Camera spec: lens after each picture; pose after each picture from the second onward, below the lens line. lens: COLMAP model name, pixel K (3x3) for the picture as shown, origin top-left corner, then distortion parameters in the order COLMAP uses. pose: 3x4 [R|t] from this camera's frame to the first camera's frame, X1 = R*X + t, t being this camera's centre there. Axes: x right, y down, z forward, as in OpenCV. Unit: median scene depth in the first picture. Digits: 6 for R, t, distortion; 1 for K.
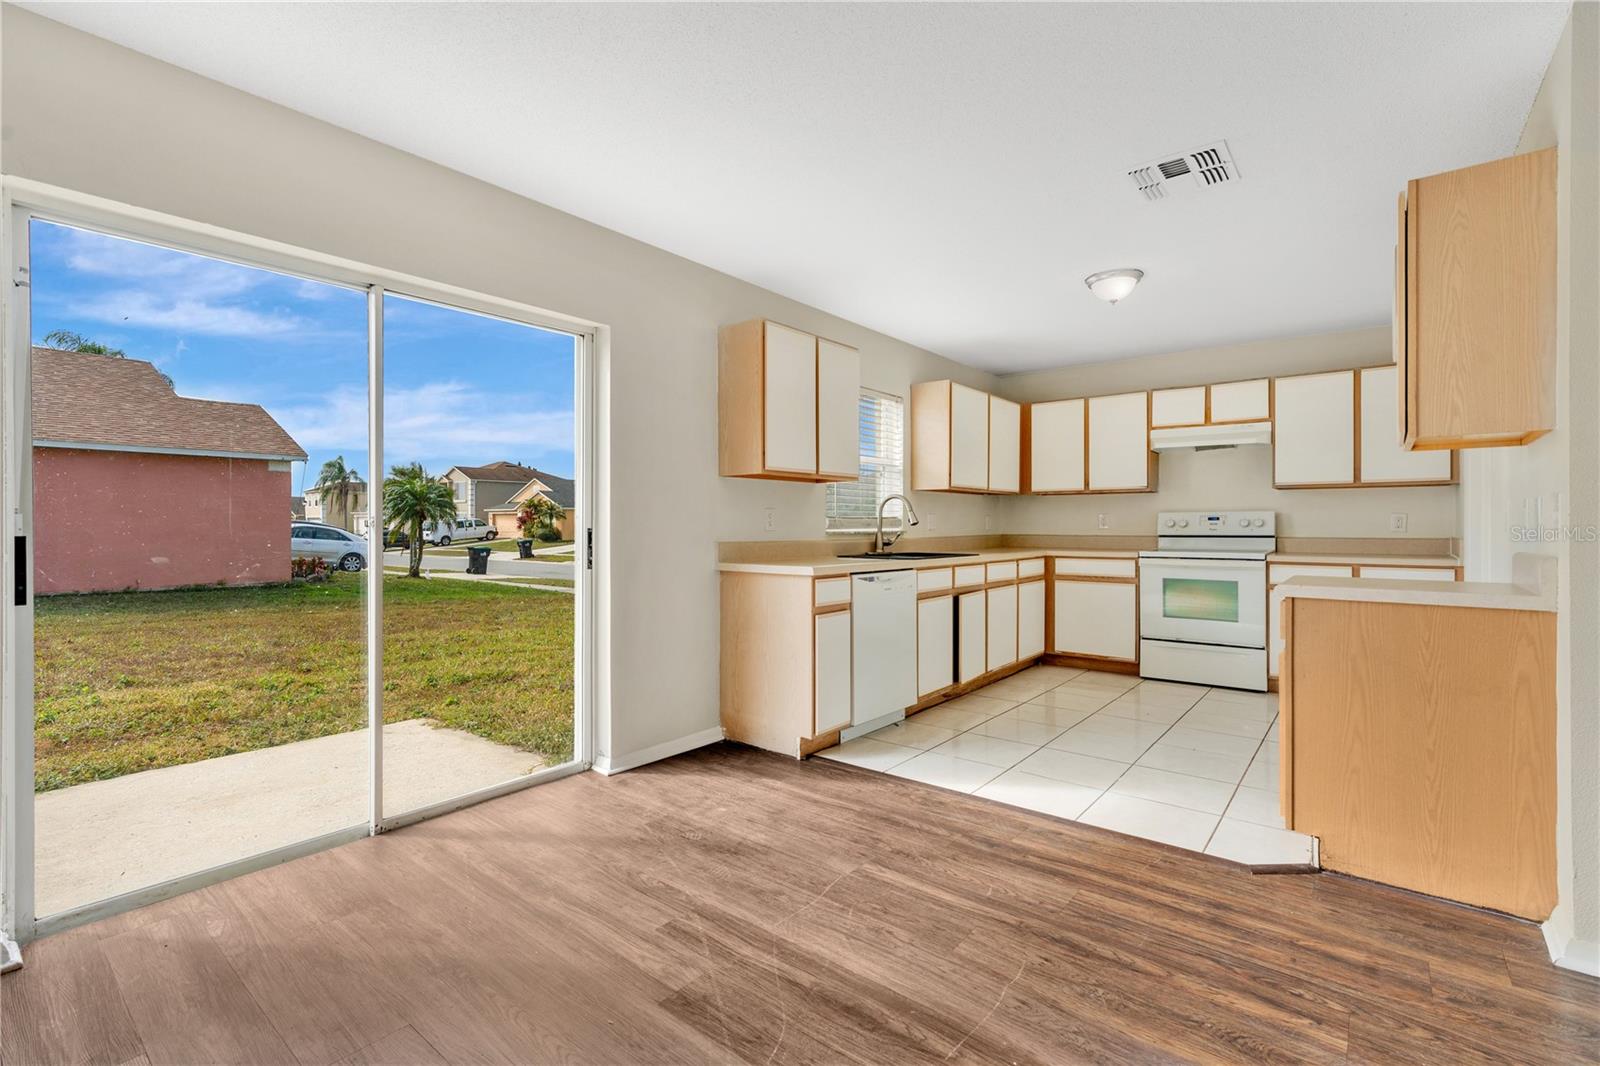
lens RADIAL K [[719.4, 0, 800.6], [0, 719.4, 524.2], [0, 0, 1]] dist [-0.001980, -0.000071]
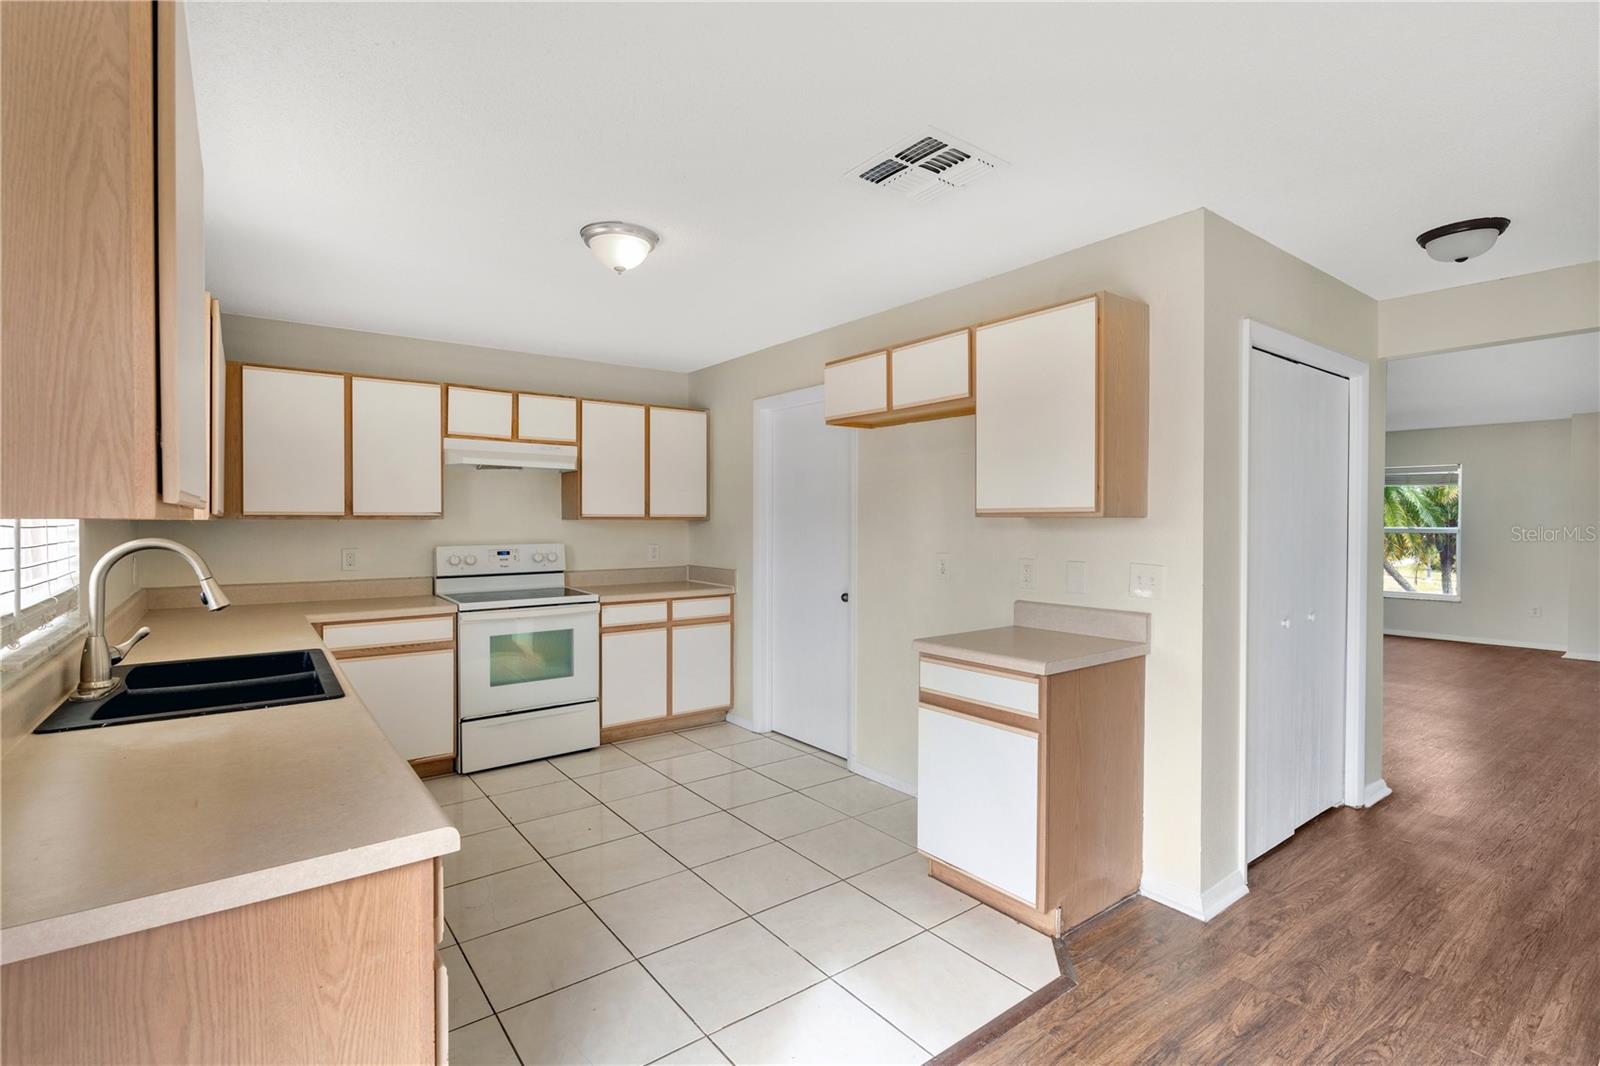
lens RADIAL K [[731.5, 0, 771.2], [0, 731.5, 525.1], [0, 0, 1]] dist [0.000673, 0.000675]
pose [[0.260940, -0.005991, 0.965336, -0.164478], [0.000666, 0.999982, 0.006026, -0.046431], [-0.965355, -0.000929, 0.260939, 0.497674]]
